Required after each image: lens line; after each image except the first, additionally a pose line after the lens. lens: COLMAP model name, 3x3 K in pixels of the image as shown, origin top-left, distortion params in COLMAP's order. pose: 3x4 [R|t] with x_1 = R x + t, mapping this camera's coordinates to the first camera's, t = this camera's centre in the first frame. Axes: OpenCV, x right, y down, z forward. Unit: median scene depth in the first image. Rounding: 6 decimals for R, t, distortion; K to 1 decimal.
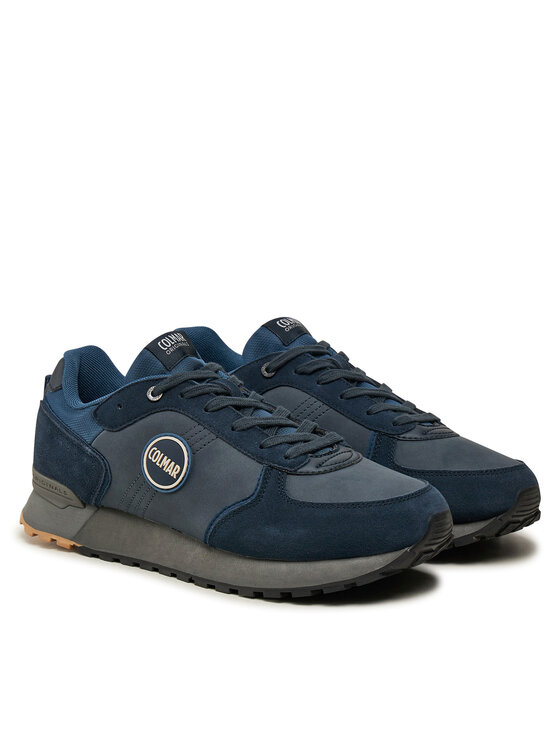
lens RADIAL K [[1929.1, 0, 279.6], [0, 1929.1, 372.2], [0, 0, 1]] dist [-0.129945, 0.000000]
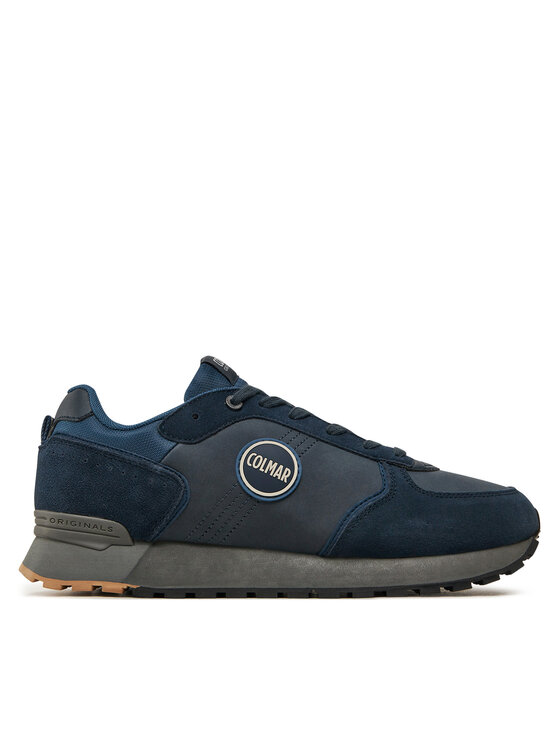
lens RADIAL K [[1057.4, 0, 278.3], [0, 1057.4, 376.6], [0, 0, 1]] dist [0.001883, 0.000000]
pose [[0.796897, 0.079517, 0.598859, -0.355131], [0.112520, 0.954416, -0.276458, 0.143044], [-0.593544, 0.287692, 0.751624, 0.608642]]
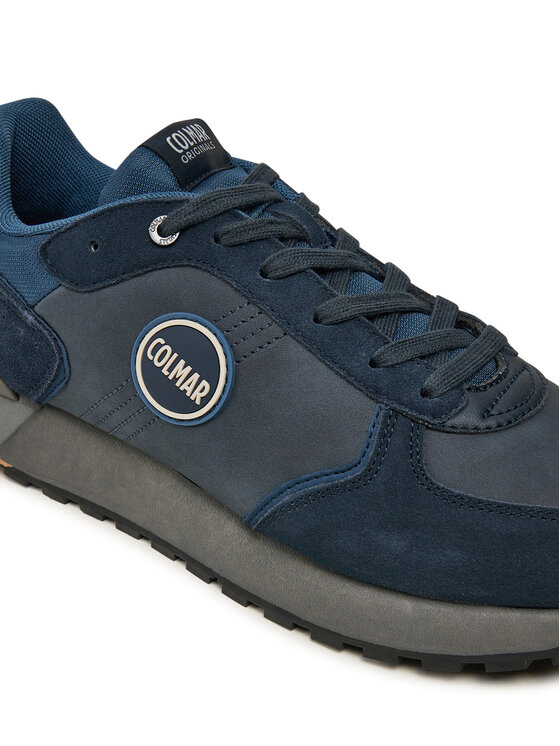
lens RADIAL K [[1296.2, 0, 279.6], [0, 1296.2, 371.7], [0, 0, 1]] dist [-0.053974, 0.000000]
pose [[0.990746, 0.051451, 0.125602, -0.076313], [-0.084449, 0.958113, 0.273656, -0.050909], [-0.106261, -0.281731, 0.953591, 0.658954]]
